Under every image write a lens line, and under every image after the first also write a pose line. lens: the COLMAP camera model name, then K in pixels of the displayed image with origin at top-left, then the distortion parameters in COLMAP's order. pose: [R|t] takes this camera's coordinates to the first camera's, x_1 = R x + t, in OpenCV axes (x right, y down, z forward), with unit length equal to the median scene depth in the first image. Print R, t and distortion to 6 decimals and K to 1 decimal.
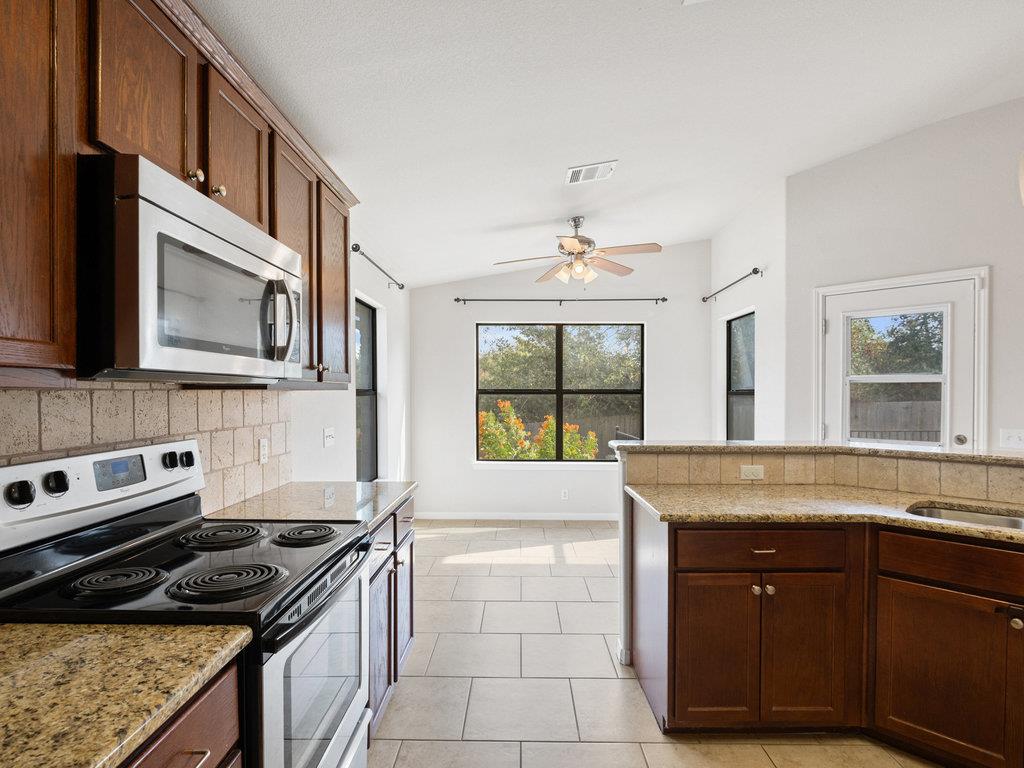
lens RADIAL K [[521.8, 0, 509.3], [0, 521.8, 400.4], [0, 0, 1]] dist [-0.003258, -0.001268]
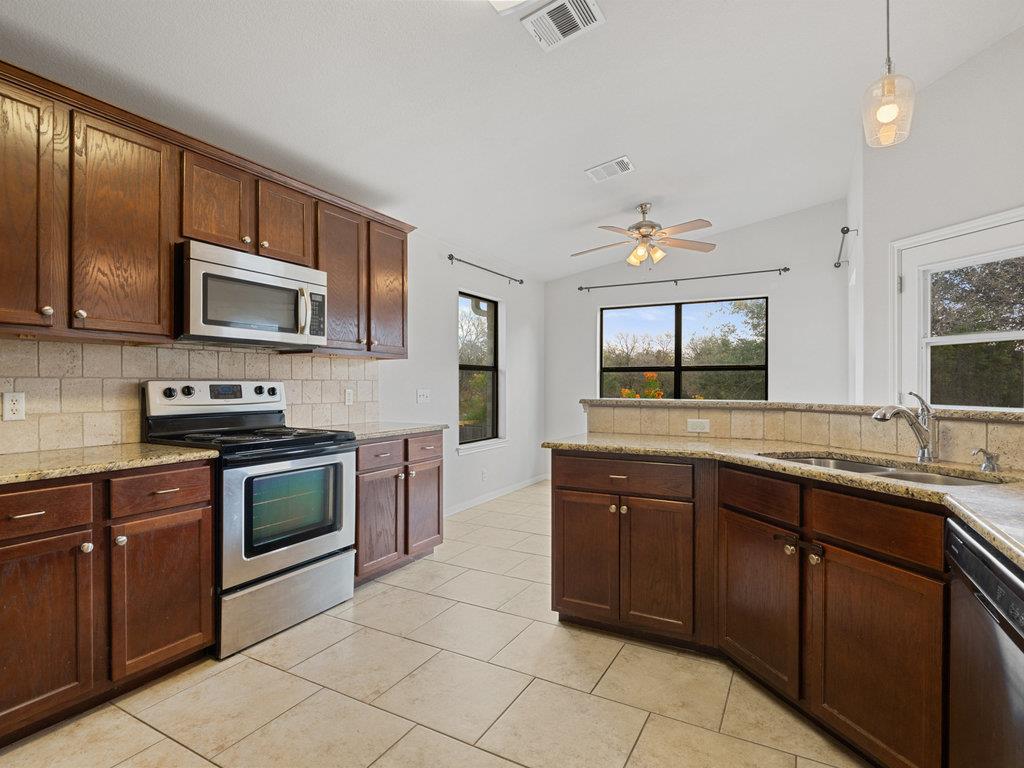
lens RADIAL K [[522.7, 0, 516.6], [0, 522.7, 386.8], [0, 0, 1]] dist [0.012965, -0.018221]
pose [[0.887619, 0.001887, -0.460574, 0.749364], [-0.007832, 0.999909, -0.010997, 0.085196], [0.460511, 0.013368, 0.887553, -0.170925]]
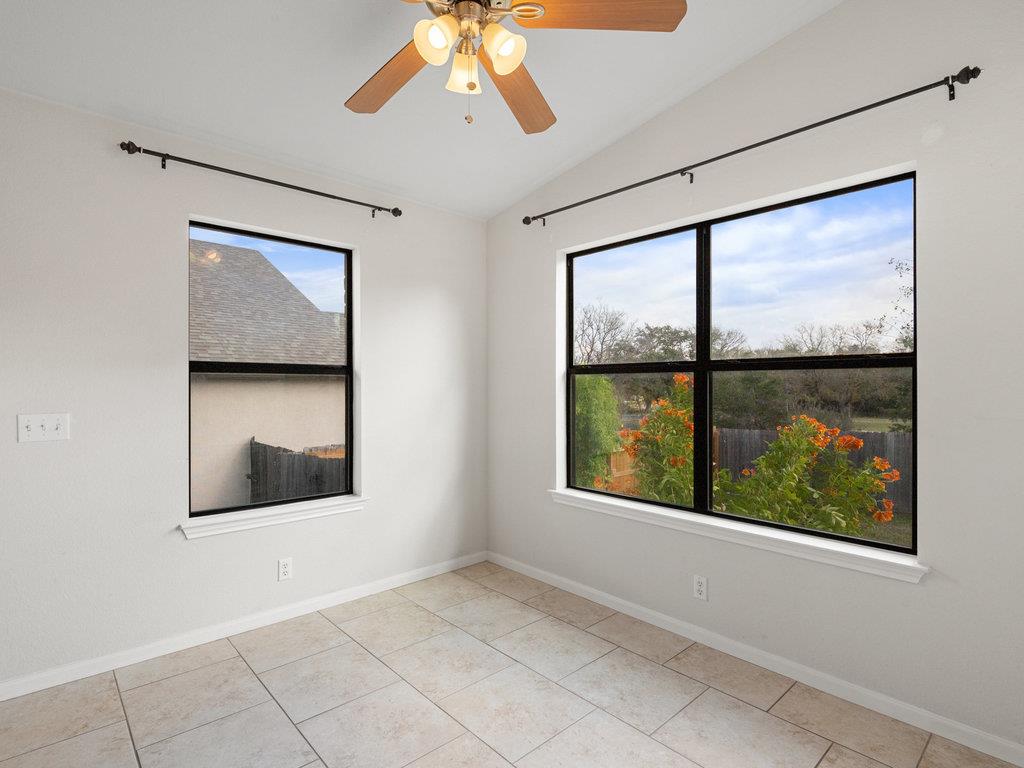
lens RADIAL K [[529.5, 0, 510.8], [0, 529.5, 391.3], [0, 0, 1]] dist [0.015470, -0.017341]
pose [[0.693603, 0.004929, -0.720341, 0.838224], [-0.011137, 0.999930, -0.003882, 0.026262], [0.720272, 0.010715, 0.693609, 1.393433]]
